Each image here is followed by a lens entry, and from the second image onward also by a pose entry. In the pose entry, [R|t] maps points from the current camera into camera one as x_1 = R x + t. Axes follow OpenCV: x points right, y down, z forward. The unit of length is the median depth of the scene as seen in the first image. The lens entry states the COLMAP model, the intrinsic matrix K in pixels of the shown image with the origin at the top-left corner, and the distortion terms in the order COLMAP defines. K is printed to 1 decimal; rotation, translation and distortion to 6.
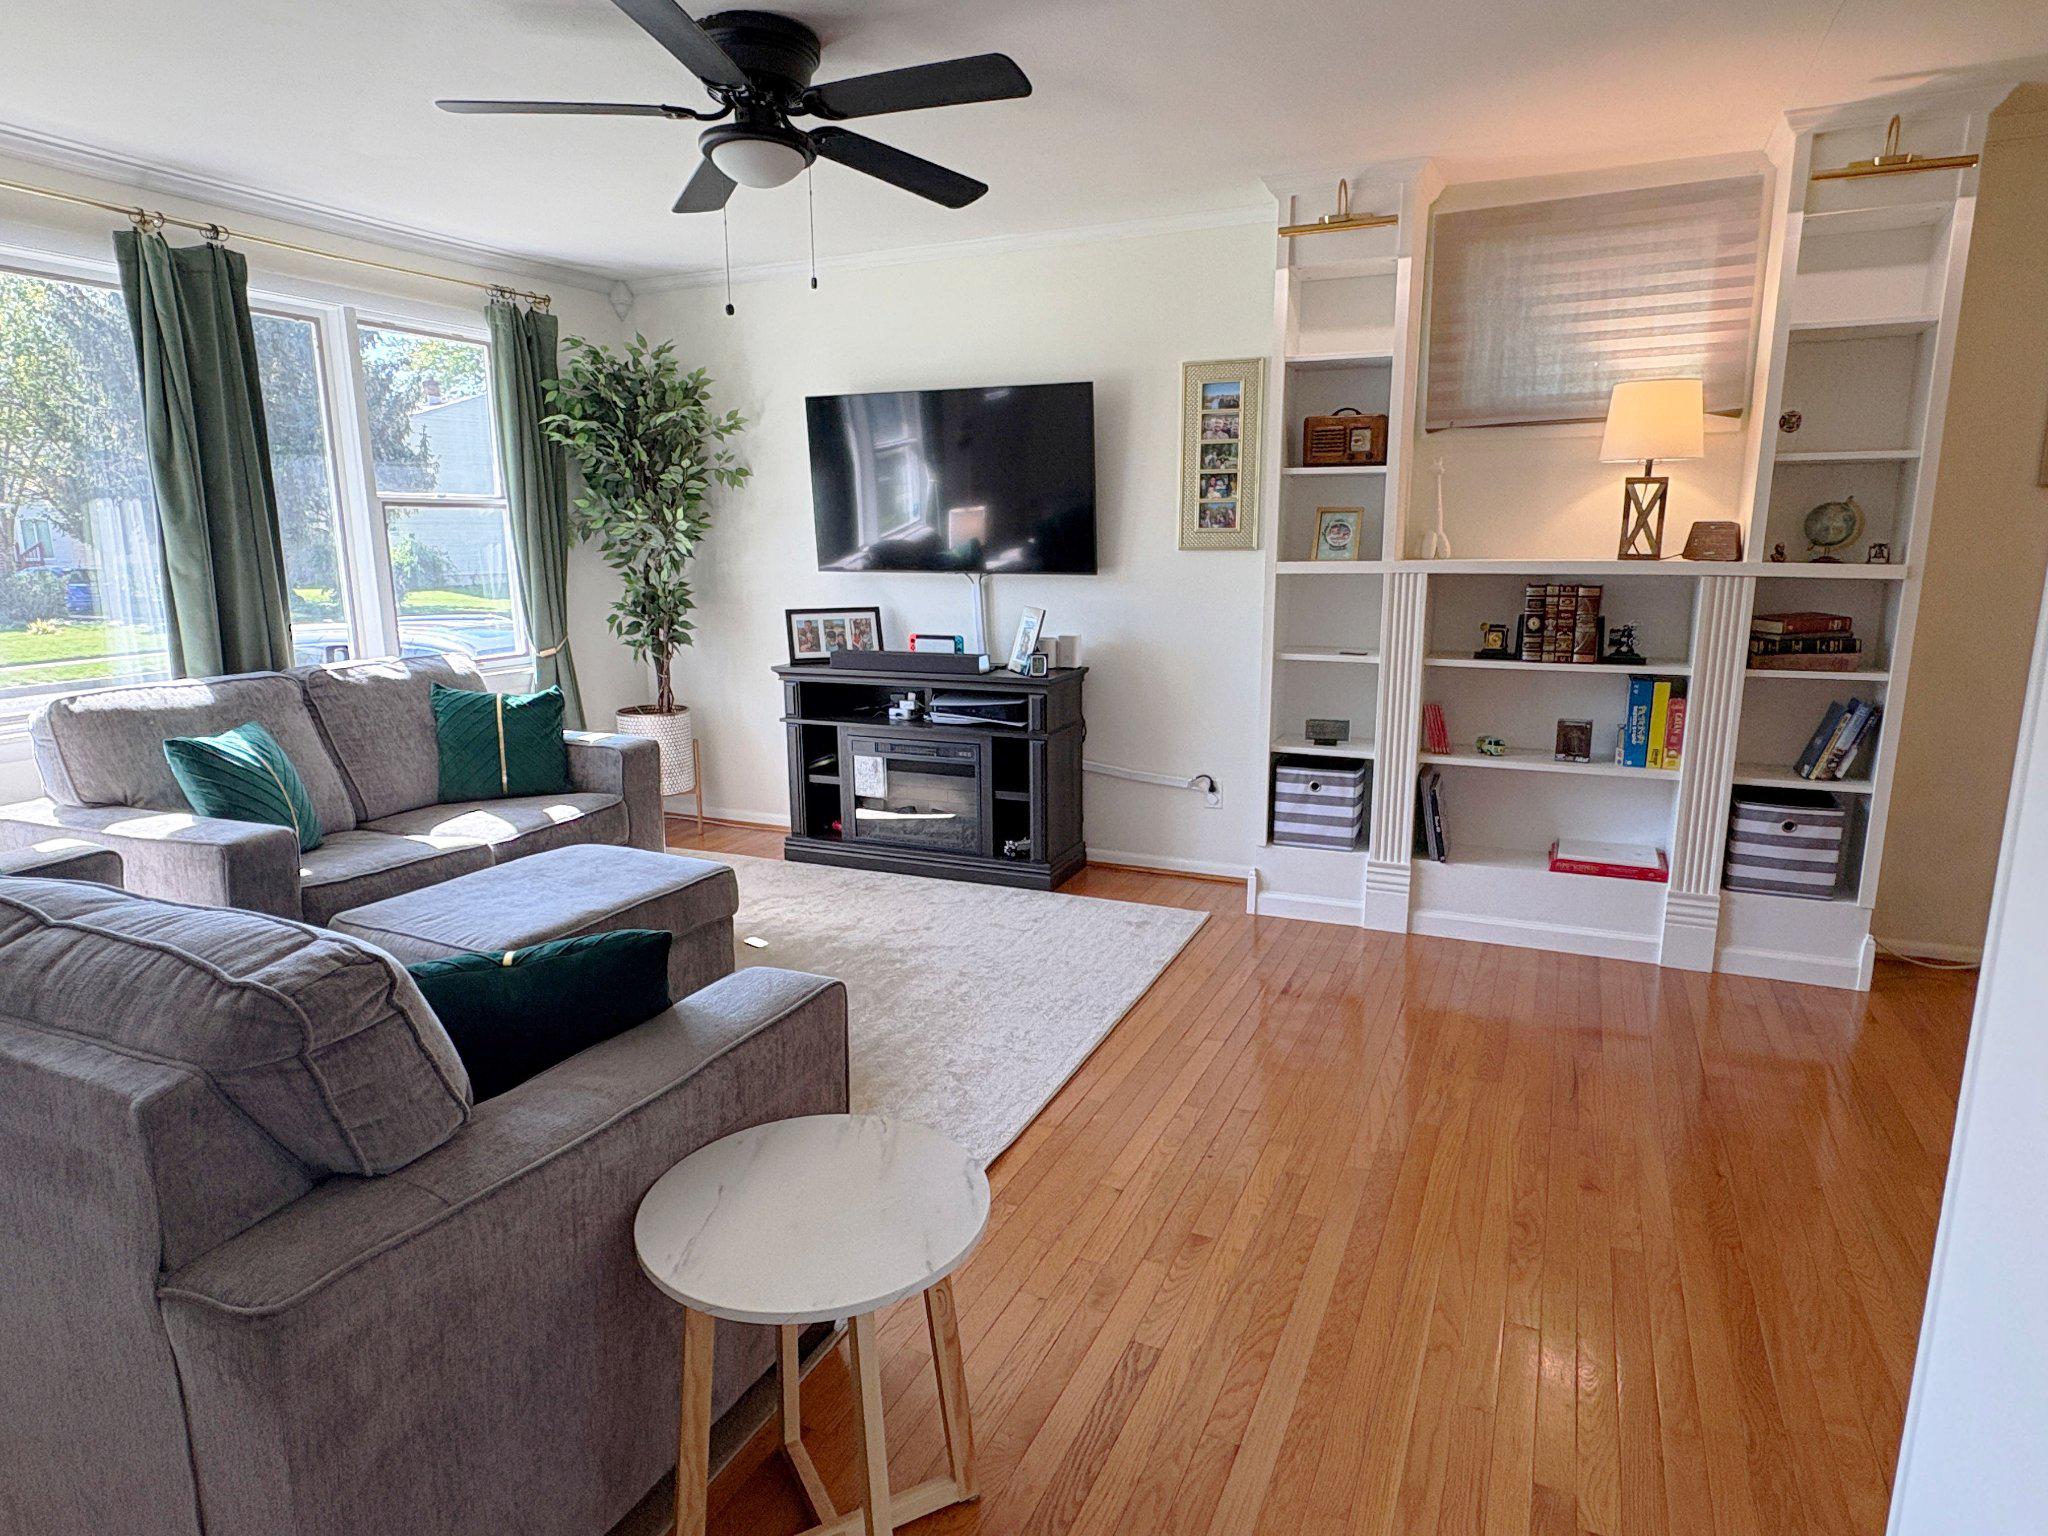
lens RADIAL K [[1198.8, 0, 1024.0], [0, 1198.8, 768.0], [0, 0, 1]] dist [-0.000026, 0.003106]
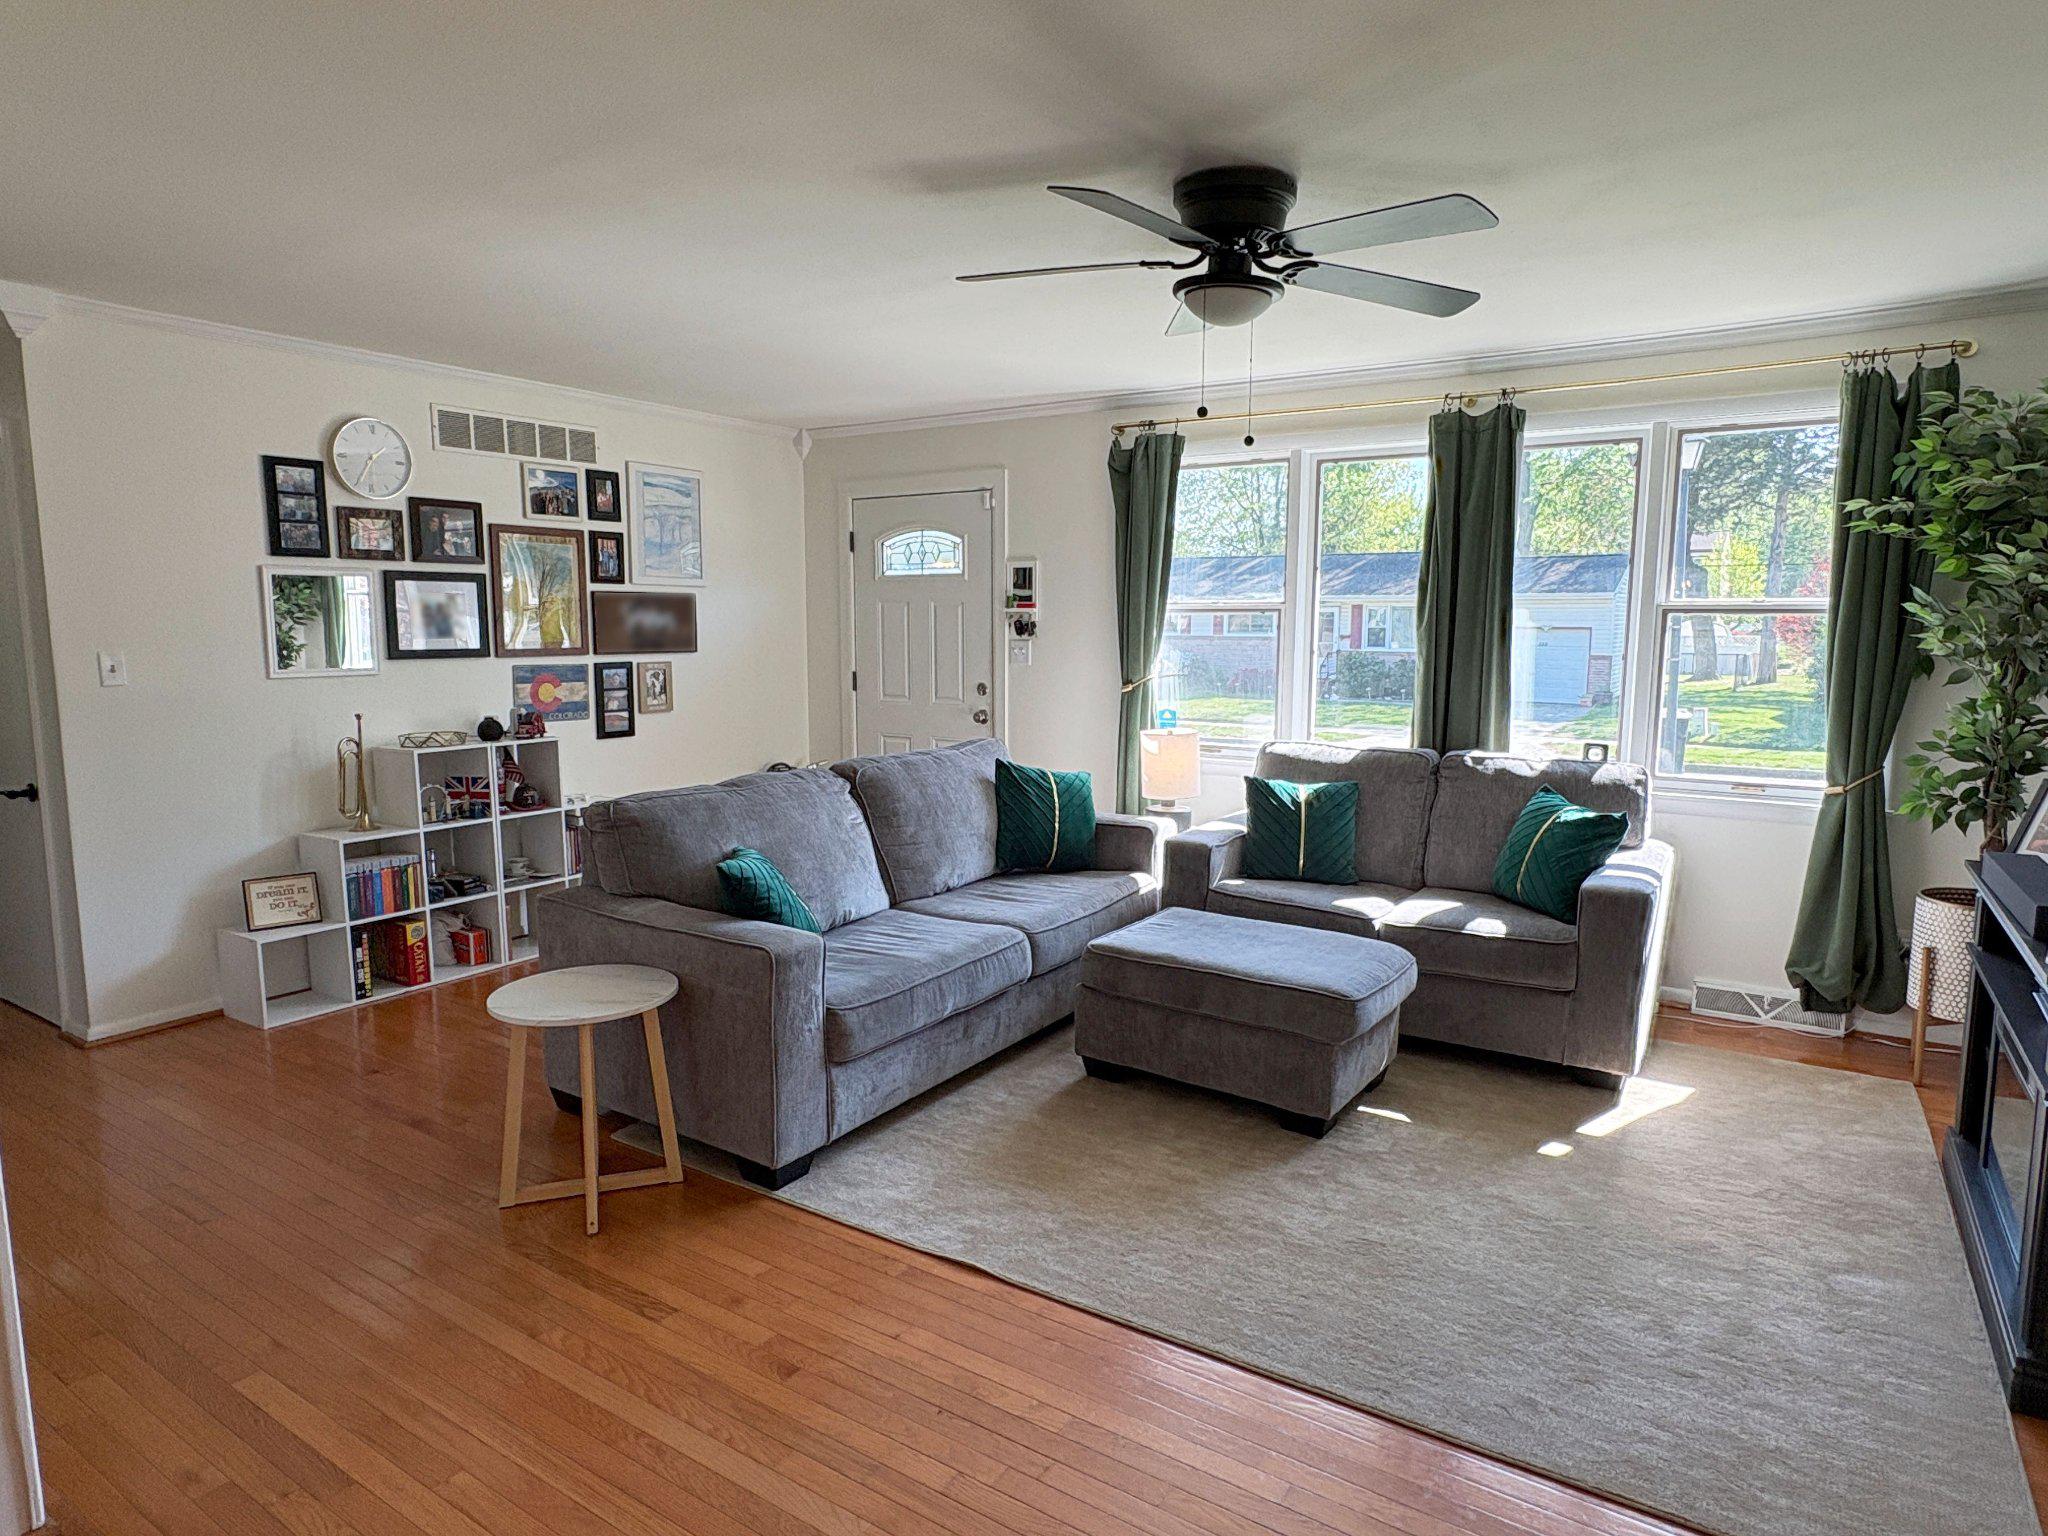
lens RADIAL K [[1198.8, 0, 1024.0], [0, 1198.8, 768.0], [0, 0, 1]] dist [-0.000026, 0.003106]
pose [[-0.156901, 0.130038, -0.979016, 0.594507], [-0.195001, 0.967700, 0.159786, -0.165259], [0.968172, 0.215979, -0.126476, 0.705208]]
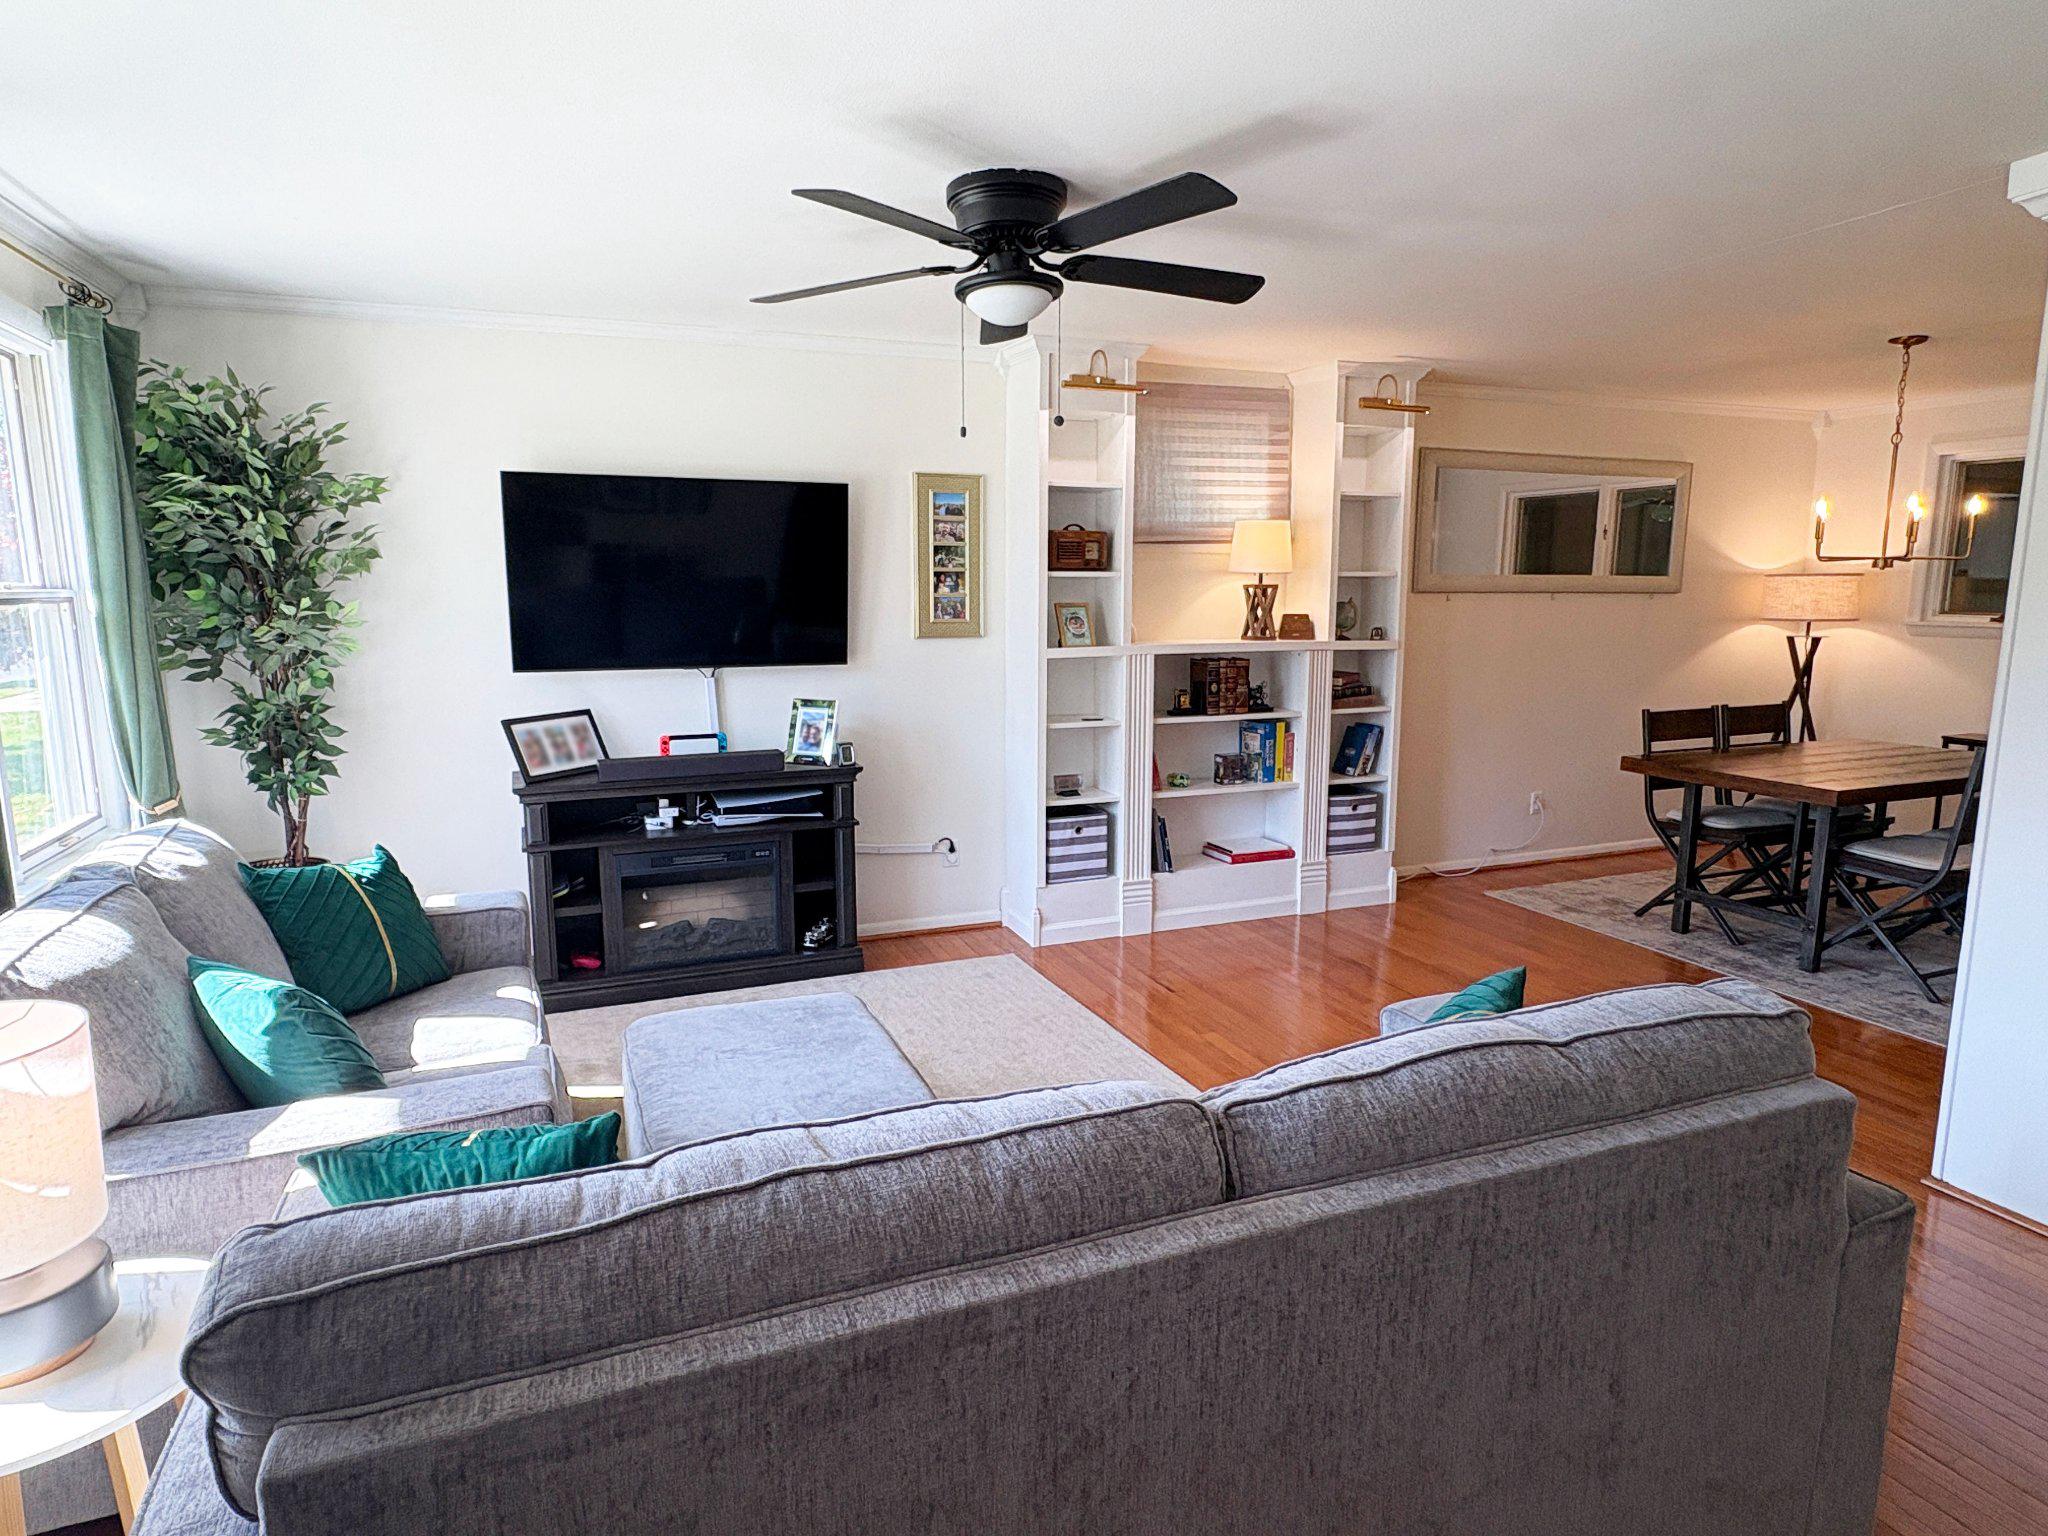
lens RADIAL K [[1198.8, 0, 1024.0], [0, 1198.8, 768.0], [0, 0, 1]] dist [-0.000026, 0.003106]
pose [[0.686796, -0.106823, 0.718958, -0.685601], [0.137757, 0.990344, 0.015552, -0.076097], [-0.713677, 0.088360, 0.694880, 0.195056]]
